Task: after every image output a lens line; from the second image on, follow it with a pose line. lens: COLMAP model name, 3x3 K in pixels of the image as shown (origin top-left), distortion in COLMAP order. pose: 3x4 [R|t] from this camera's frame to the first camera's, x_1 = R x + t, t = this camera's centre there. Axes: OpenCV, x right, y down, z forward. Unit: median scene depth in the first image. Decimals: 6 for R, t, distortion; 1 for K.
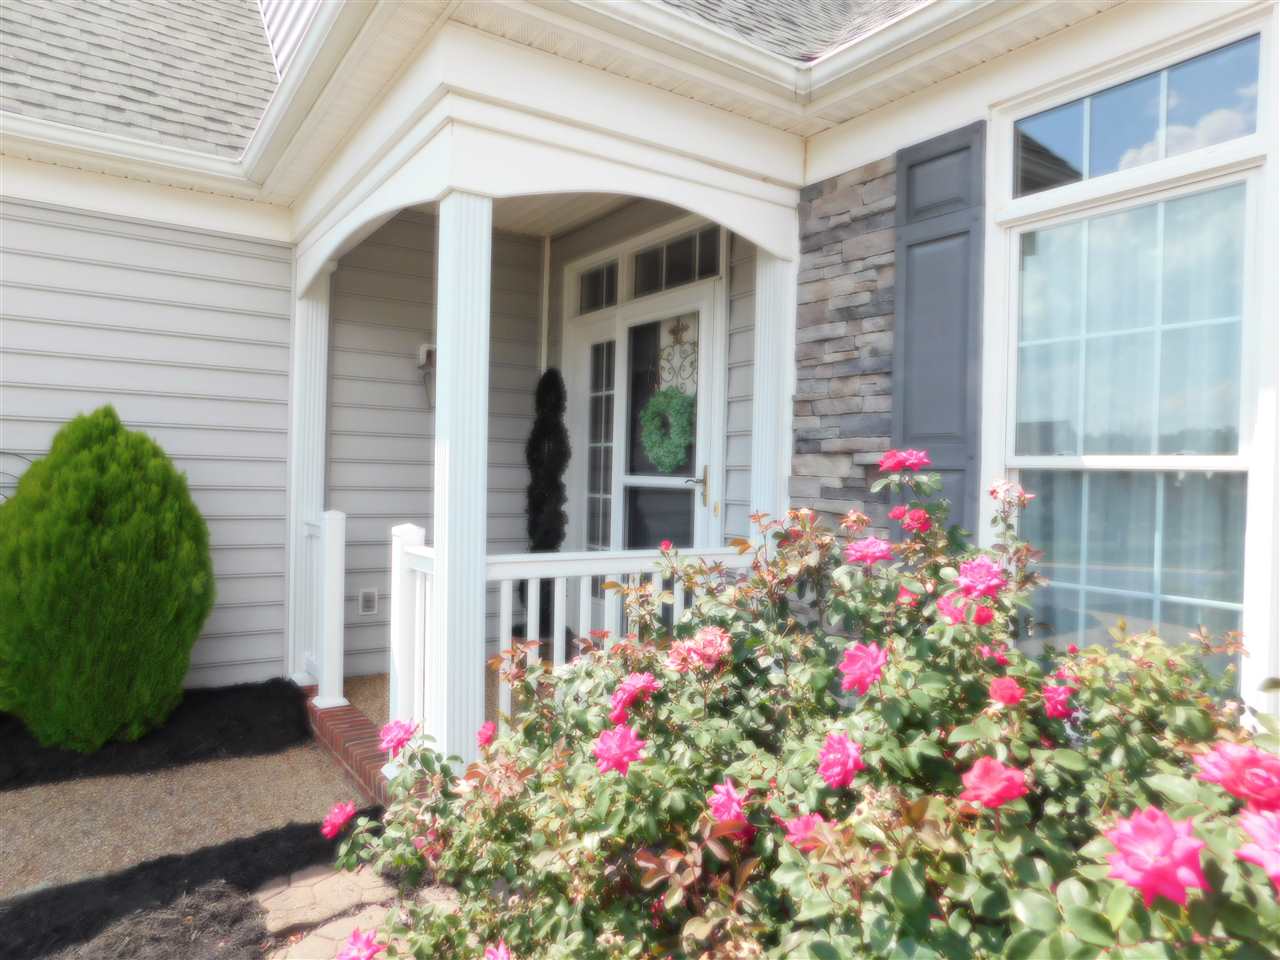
lens RADIAL K [[840.0, 0, 645.8], [0, 840.0, 479.2], [0, 0, 1]] dist [-0.067387, 0.050376]
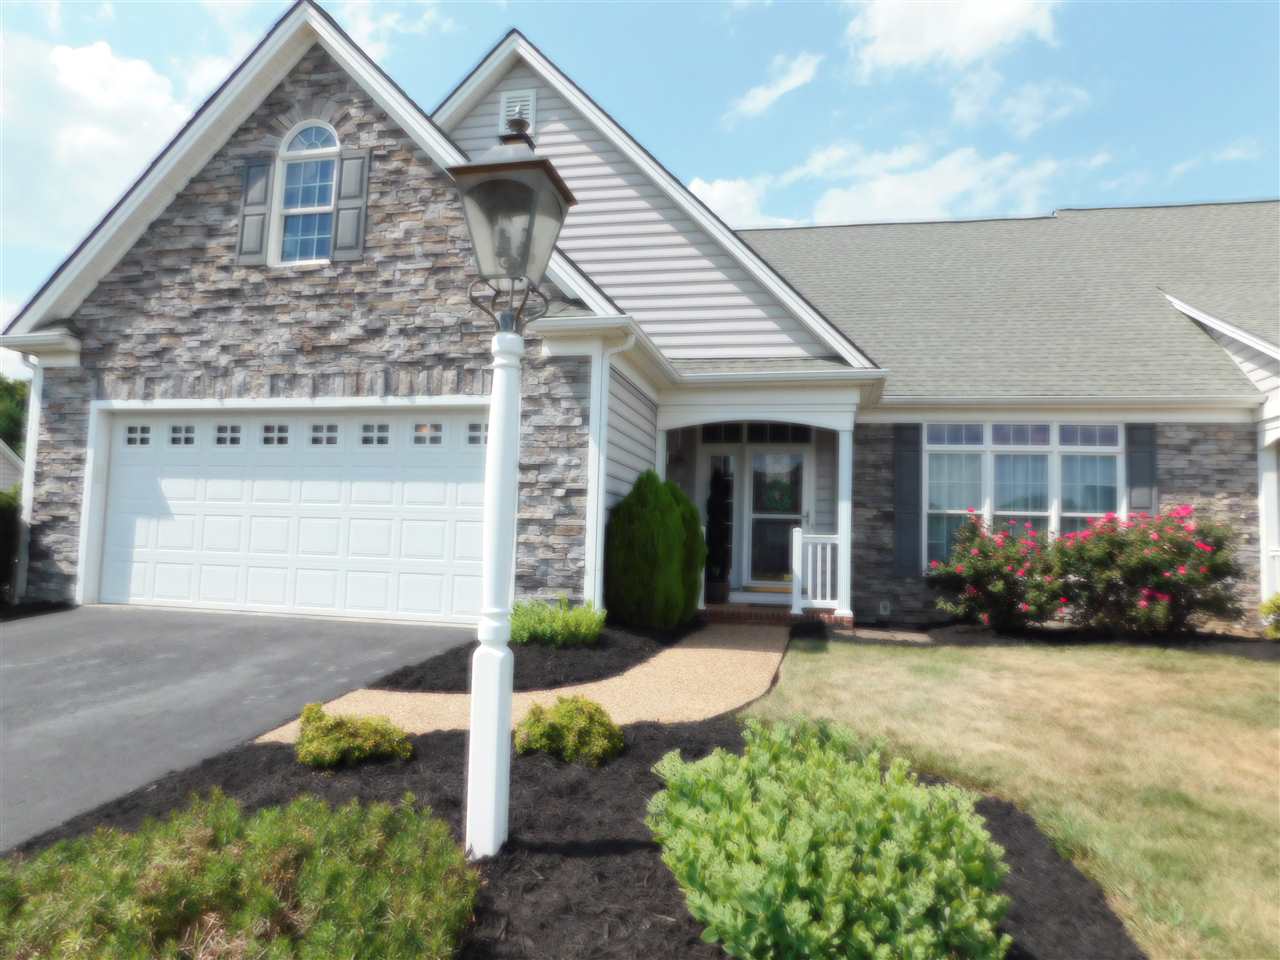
lens RADIAL K [[840.0, 0, 645.8], [0, 840.0, 479.2], [0, 0, 1]] dist [-0.067387, 0.050376]
pose [[0.724023, 0.051624, 0.687841, -2.705651], [-0.006850, 0.997684, -0.067668, 0.086107], [-0.689742, 0.044281, 0.722700, -0.783519]]
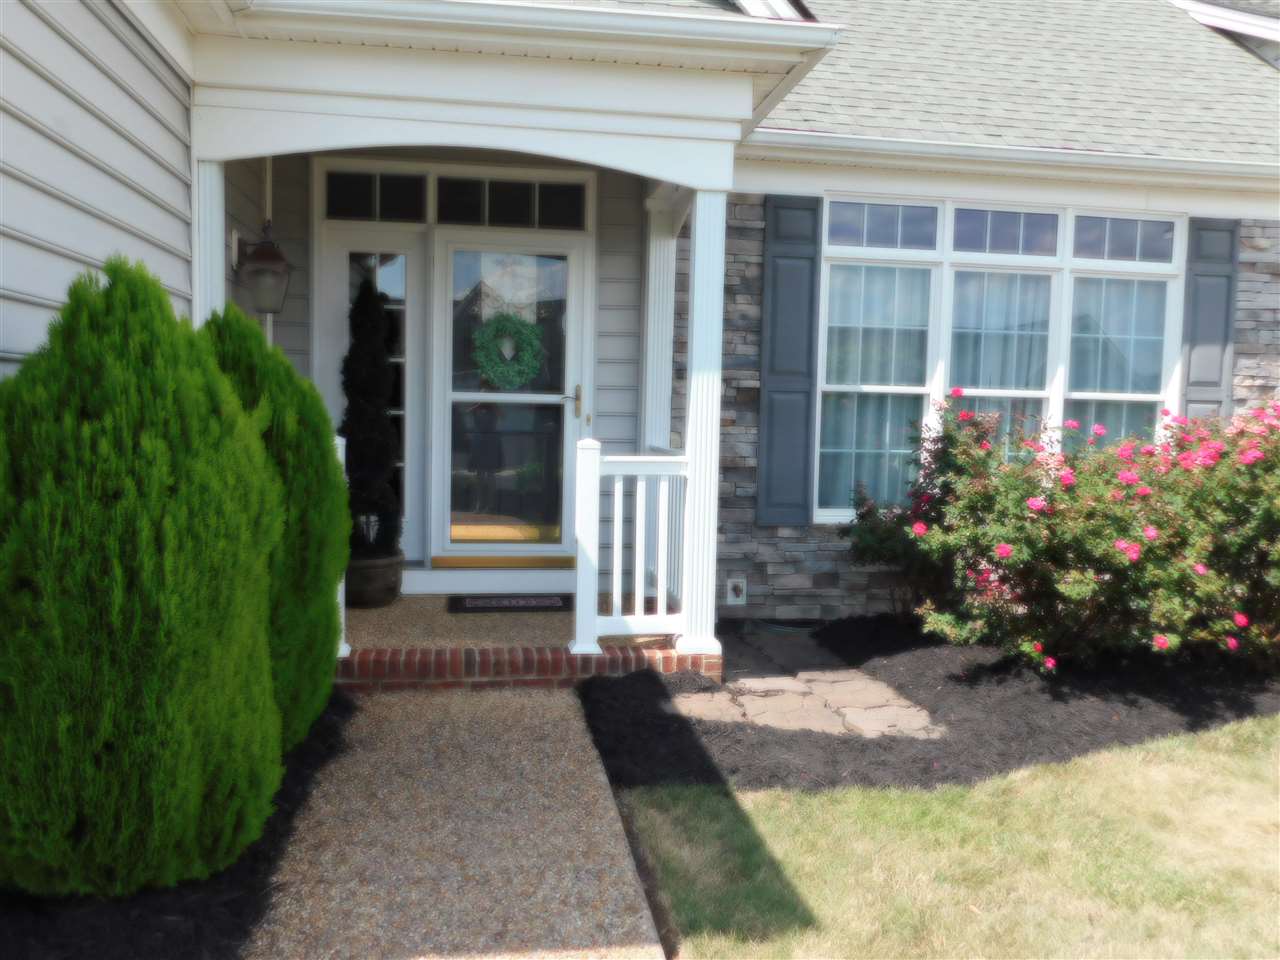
lens RADIAL K [[1035.7, 0, 633.7], [0, 1035.7, 478.1], [0, 0, 1]] dist [-0.056211, 0.115397]
pose [[0.432816, -0.077619, 0.898134, -1.541550], [-0.004895, 0.996069, 0.088442, -0.018018], [-0.901469, -0.042676, 0.430735, 0.312002]]
